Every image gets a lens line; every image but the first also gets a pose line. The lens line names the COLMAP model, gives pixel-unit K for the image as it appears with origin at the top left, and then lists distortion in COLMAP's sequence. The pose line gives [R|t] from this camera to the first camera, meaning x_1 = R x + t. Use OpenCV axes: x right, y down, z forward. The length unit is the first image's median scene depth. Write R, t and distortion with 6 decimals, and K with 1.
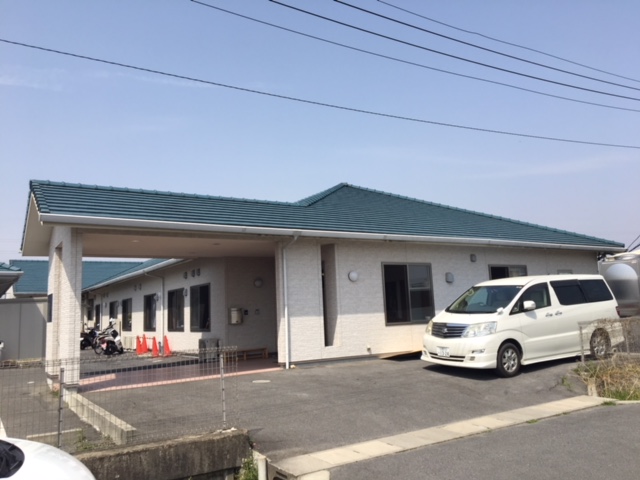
lens RADIAL K [[539.6, 0, 319.3], [0, 539.6, 240.2], [0, 0, 1]] dist [0.061914, -0.022030]
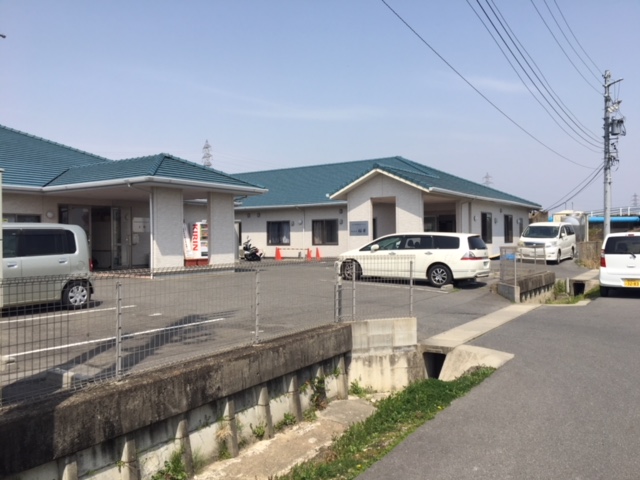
lens RADIAL K [[539.6, 0, 323.3], [0, 539.6, 238.5], [0, 0, 1]] dist [0.061914, -0.022030]
pose [[0.920397, 0.032580, 0.389624, -1.227723], [-0.078543, 0.991615, 0.102620, -0.020812], [-0.383014, -0.125054, 0.915239, -0.625435]]
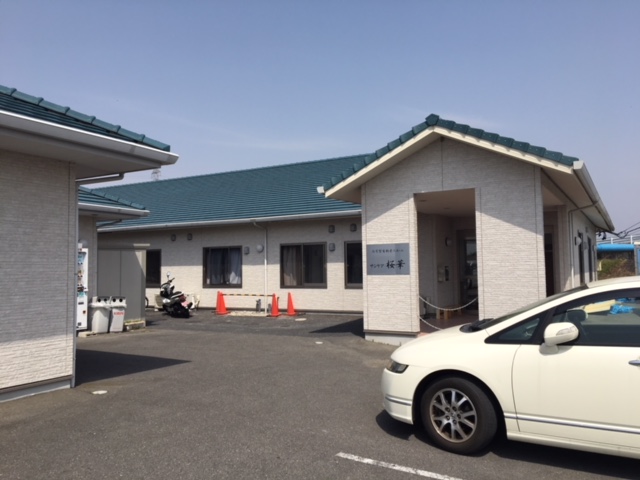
lens RADIAL K [[539.6, 0, 322.8], [0, 539.6, 236.8], [0, 0, 1]] dist [0.061914, -0.022030]
pose [[0.885773, 0.056588, 0.460655, -0.912305], [-0.083159, 0.995828, 0.037573, 0.059859], [-0.456607, -0.071589, 0.886783, 0.246973]]
